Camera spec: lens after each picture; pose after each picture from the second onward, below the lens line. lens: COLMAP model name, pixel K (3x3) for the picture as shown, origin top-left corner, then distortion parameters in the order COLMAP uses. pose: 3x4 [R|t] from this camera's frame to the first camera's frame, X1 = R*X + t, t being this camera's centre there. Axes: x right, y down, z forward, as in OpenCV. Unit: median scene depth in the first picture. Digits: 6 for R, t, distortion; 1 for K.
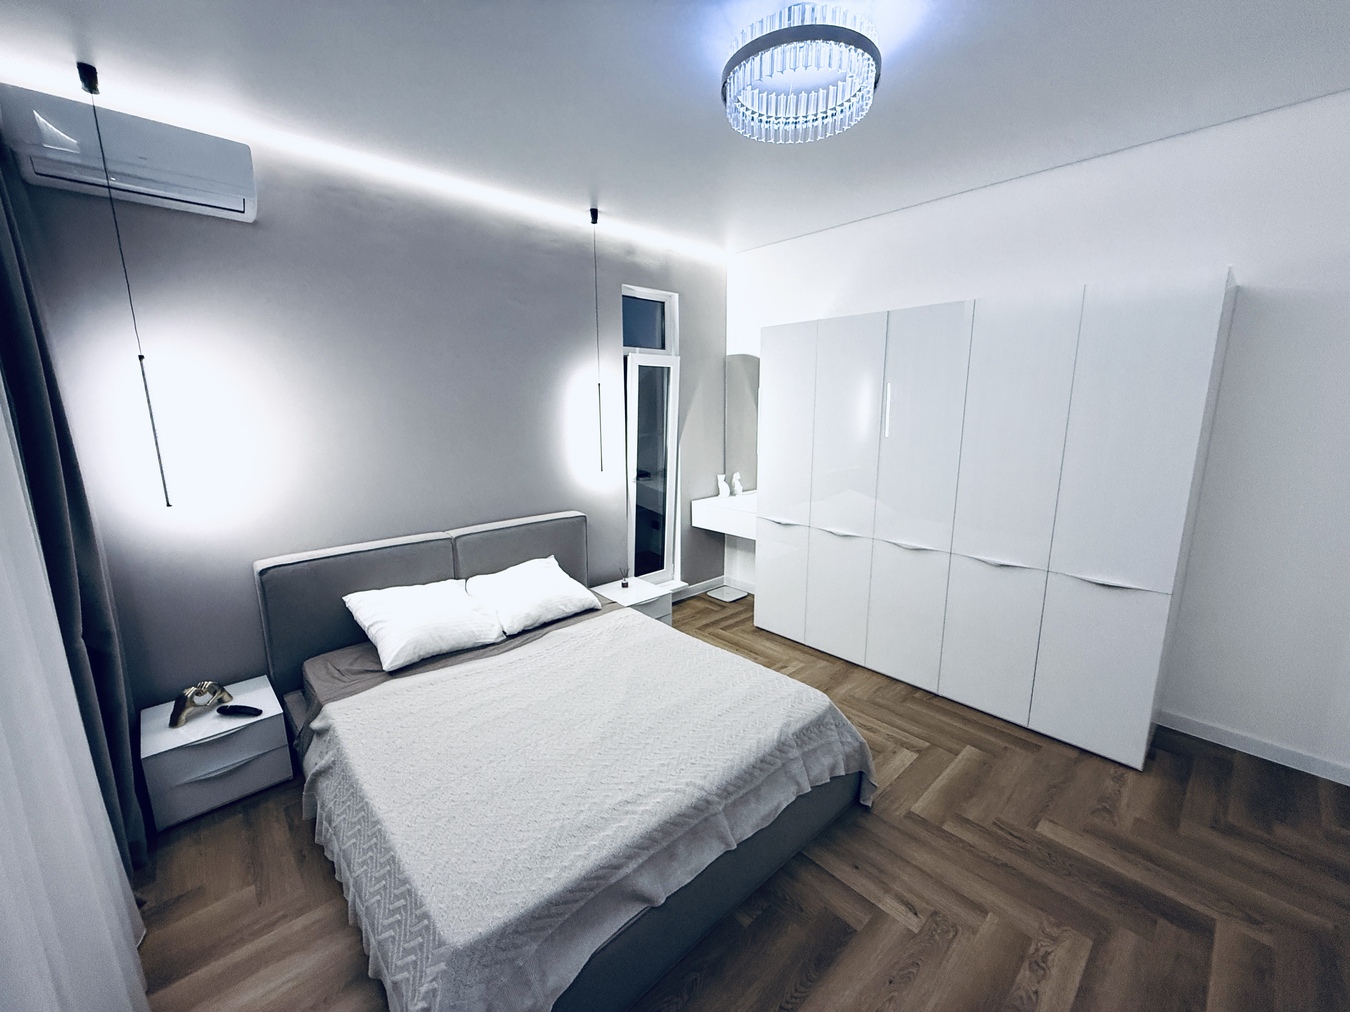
lens RADIAL K [[539.8, 0, 681.1], [0, 539.8, 509.3], [0, 0, 1]] dist [-0.001593, 0.000084]
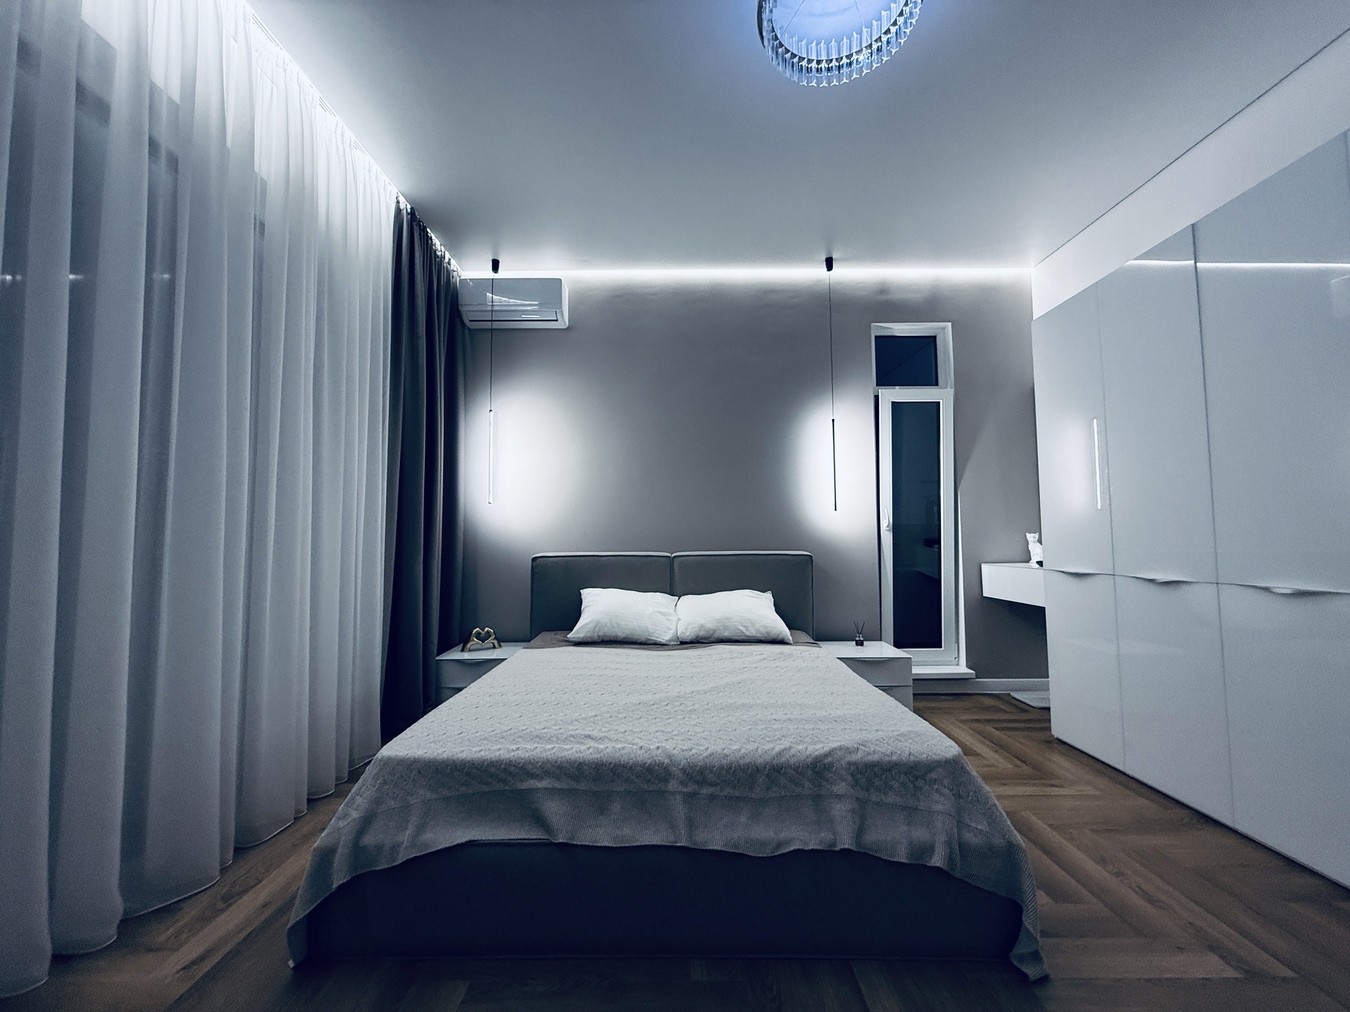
lens RADIAL K [[541.5, 0, 672.0], [0, 541.5, 505.8], [0, 0, 1]] dist [-0.000487, 0.000419]
pose [[0.735556, -0.040330, -0.676262, 0.379520], [-0.124088, 0.973318, -0.193013, 0.186720], [0.666002, 0.225889, 0.710926, 0.201367]]
